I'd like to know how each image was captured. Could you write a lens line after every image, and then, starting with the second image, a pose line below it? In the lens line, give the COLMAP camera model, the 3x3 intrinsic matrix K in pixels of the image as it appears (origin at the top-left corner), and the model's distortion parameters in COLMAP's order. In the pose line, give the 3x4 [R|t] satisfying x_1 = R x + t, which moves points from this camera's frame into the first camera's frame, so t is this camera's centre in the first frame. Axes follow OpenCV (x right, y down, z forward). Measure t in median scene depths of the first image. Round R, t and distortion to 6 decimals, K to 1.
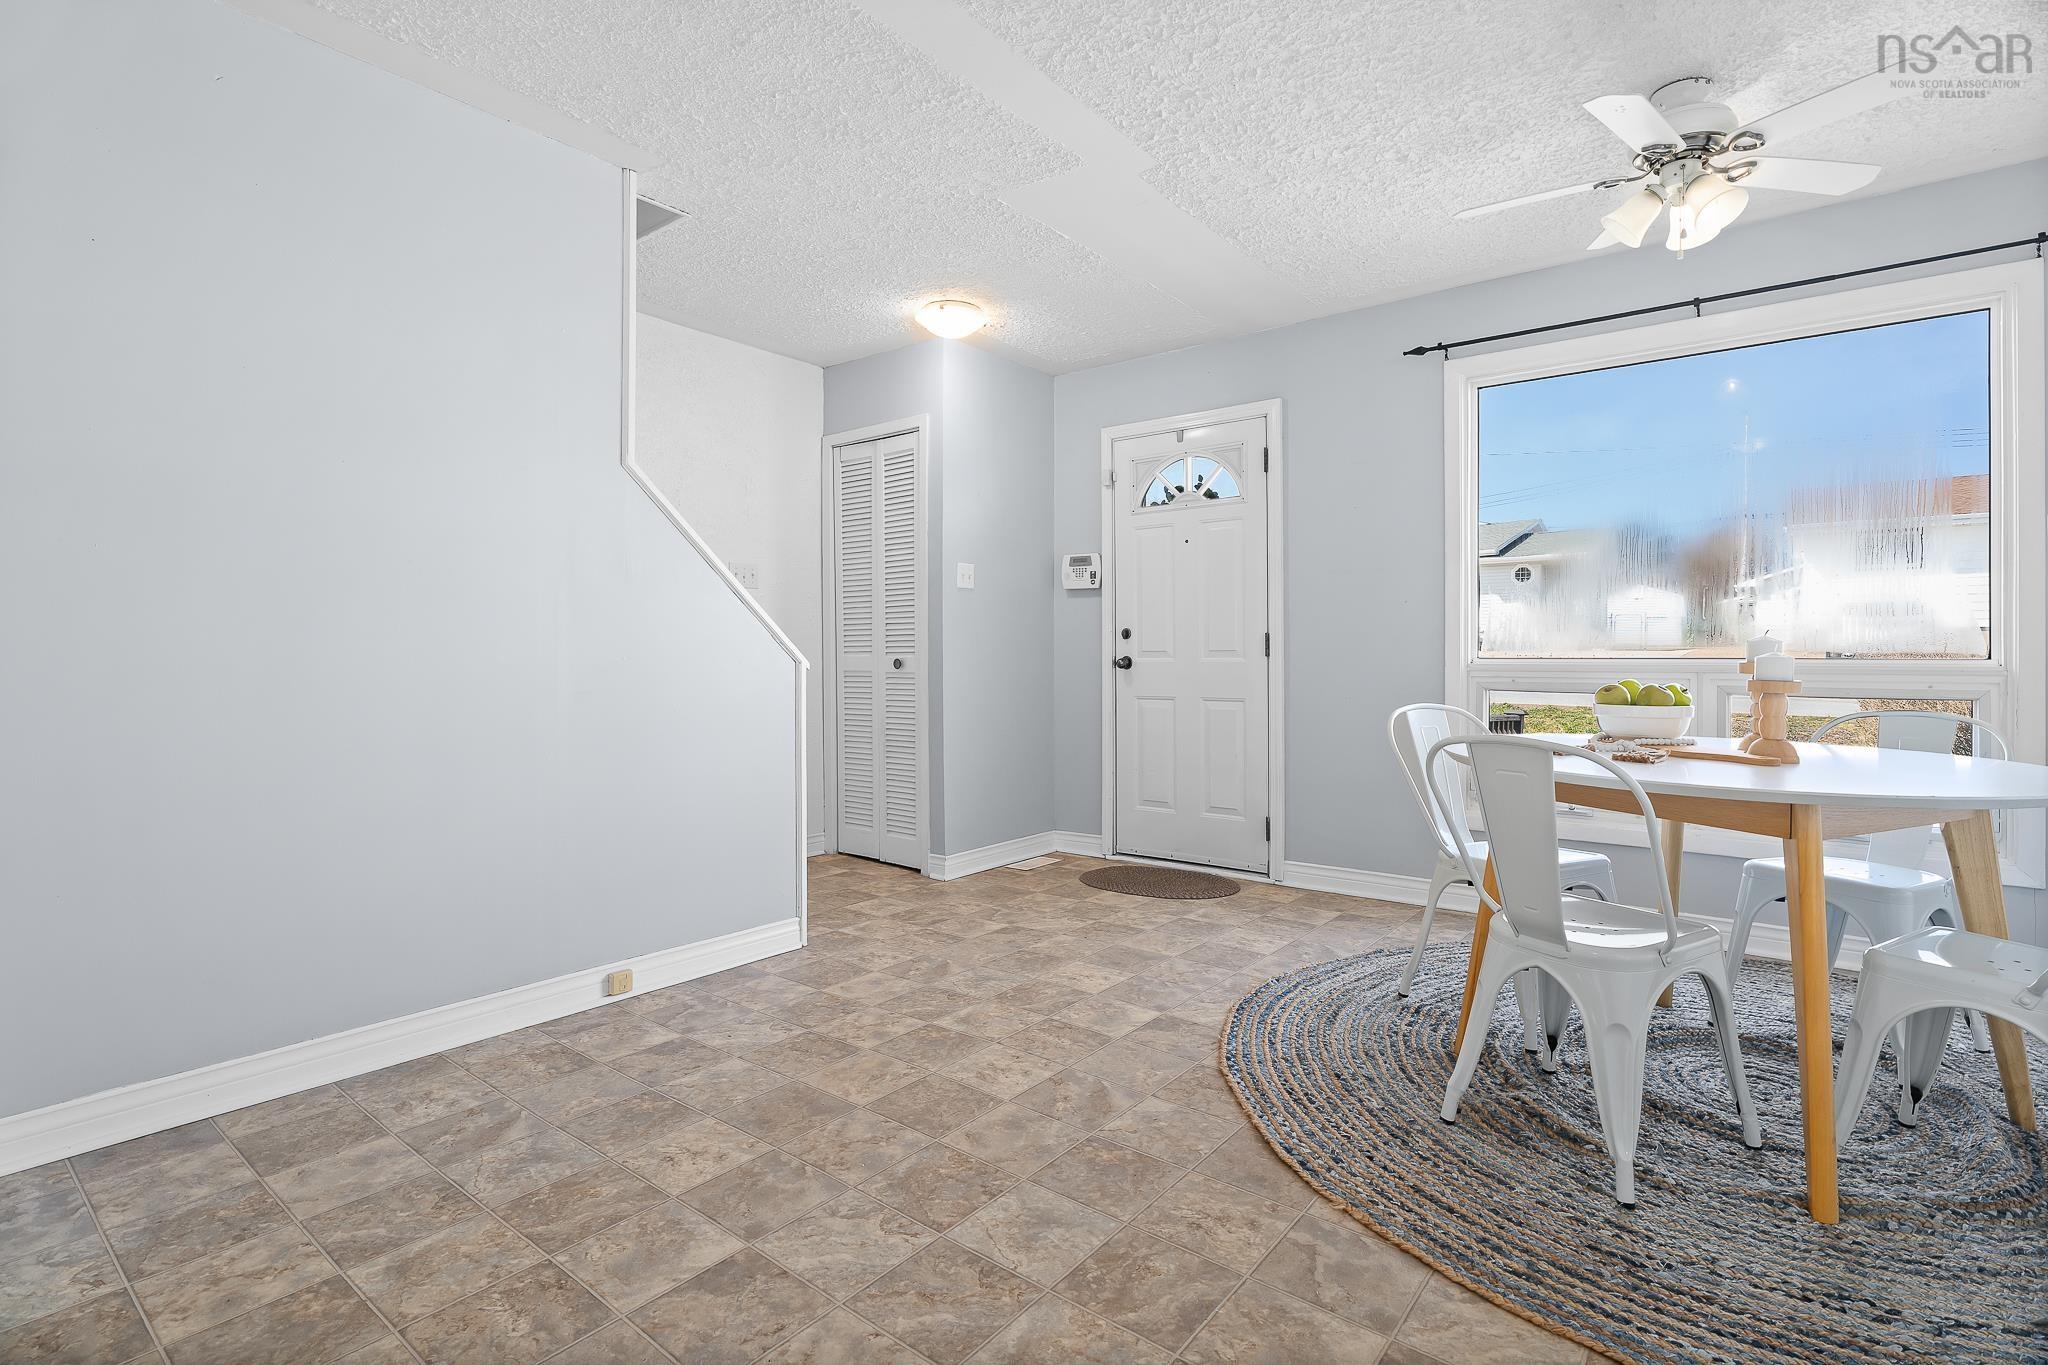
lens RADIAL K [[982.1, 0, 1018.5], [0, 982.1, 657.9], [0, 0, 1]] dist [-0.001522, -0.000187]
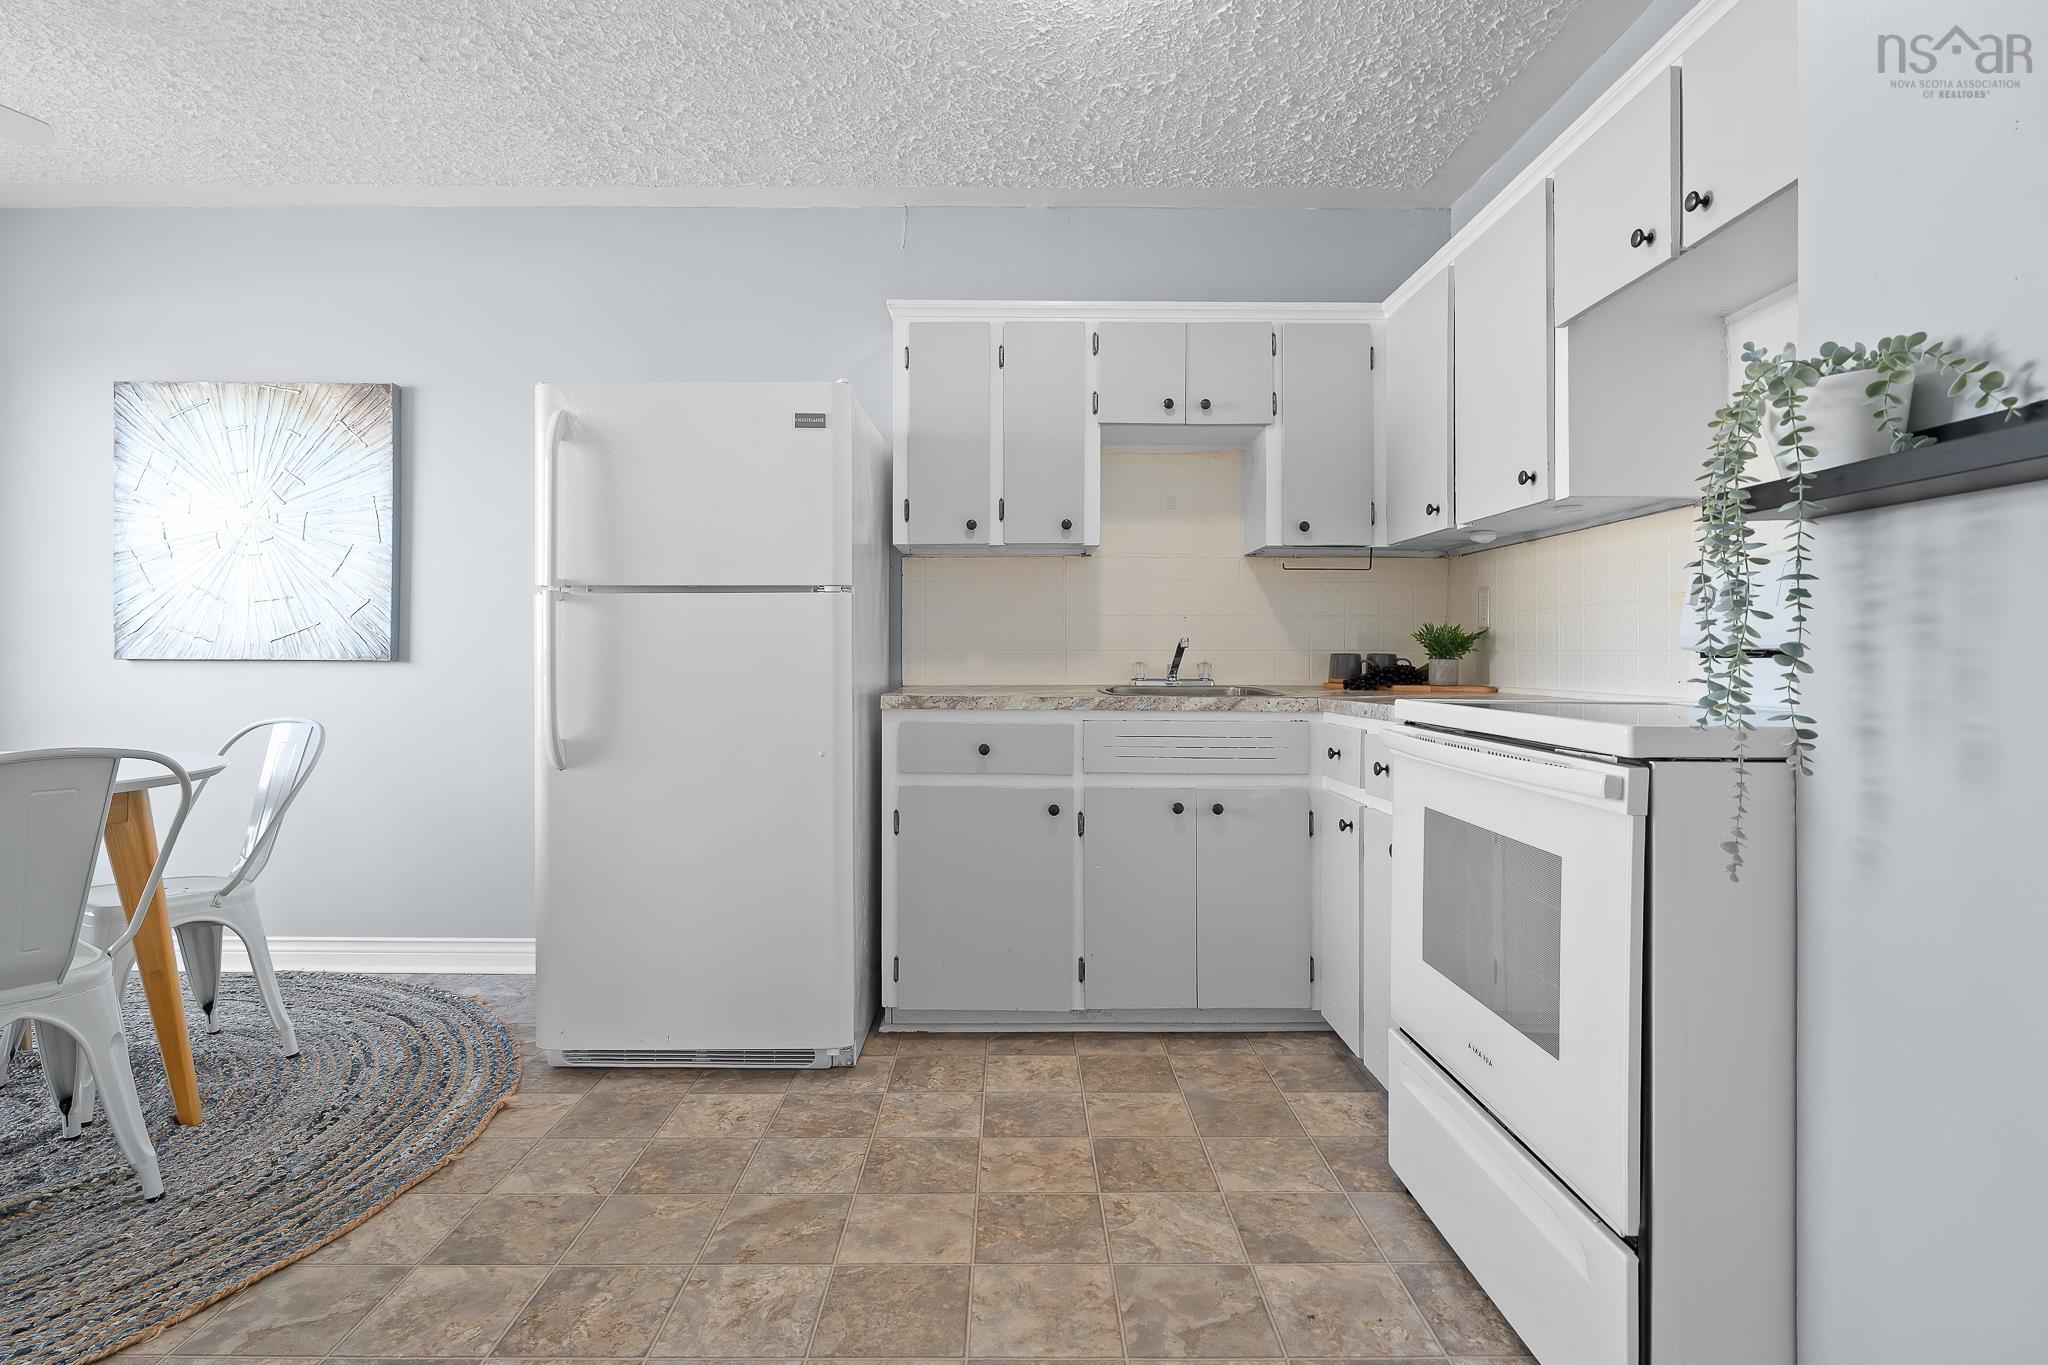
lens RADIAL K [[1036.0, 0, 1017.3], [0, 1036.0, 653.5], [0, 0, 1]] dist [-0.003153, 0.000073]
pose [[-0.624299, 0.002397, 0.781182, -0.525359], [0.000080, 0.999995, -0.003004, -0.001888], [-0.781186, -0.001812, -0.624296, 0.648125]]
